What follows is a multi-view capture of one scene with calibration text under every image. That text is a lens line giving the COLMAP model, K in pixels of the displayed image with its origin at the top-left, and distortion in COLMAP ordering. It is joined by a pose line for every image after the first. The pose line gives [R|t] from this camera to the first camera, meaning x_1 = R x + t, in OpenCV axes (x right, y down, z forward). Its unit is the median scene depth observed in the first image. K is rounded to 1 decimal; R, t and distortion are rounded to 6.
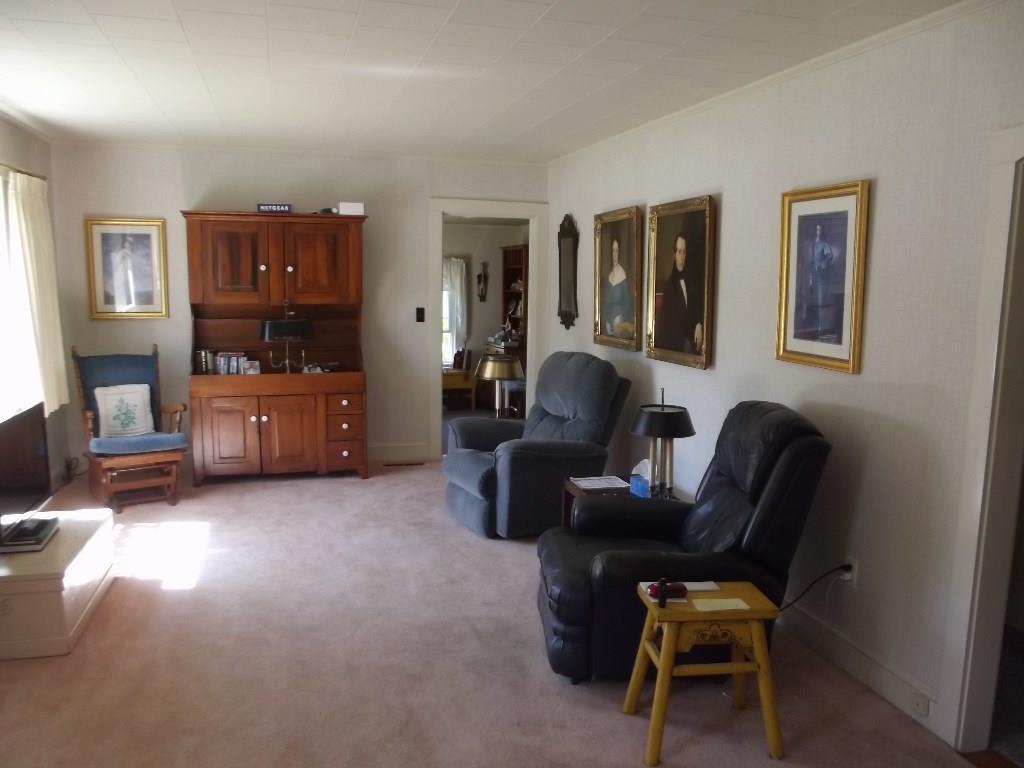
lens RADIAL K [[836.6, 0, 512.4], [0, 836.6, 383.9], [0, 0, 1]] dist [-0.038725, -0.000490]
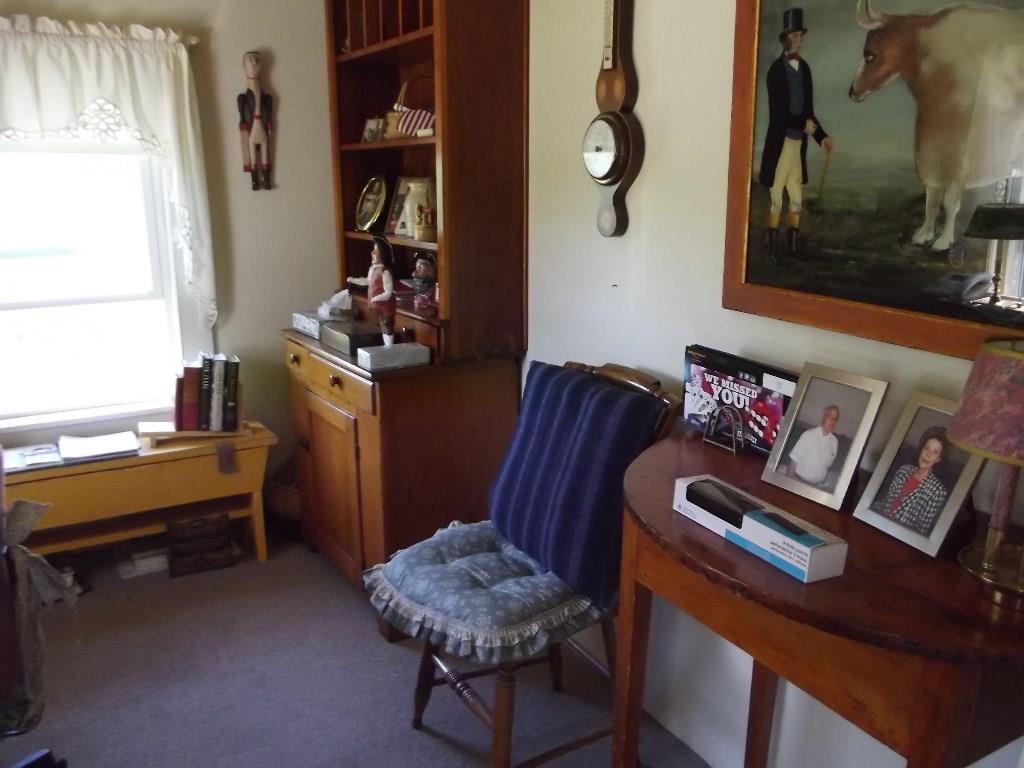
lens RADIAL K [[836.6, 0, 508.1], [0, 836.6, 386.0], [0, 0, 1]] dist [-0.038725, -0.000490]
pose [[0.967249, -0.075539, 0.242329, -0.028788], [0.043140, 0.989724, 0.136326, -0.066960], [-0.250137, -0.121407, 0.960568, 0.699073]]
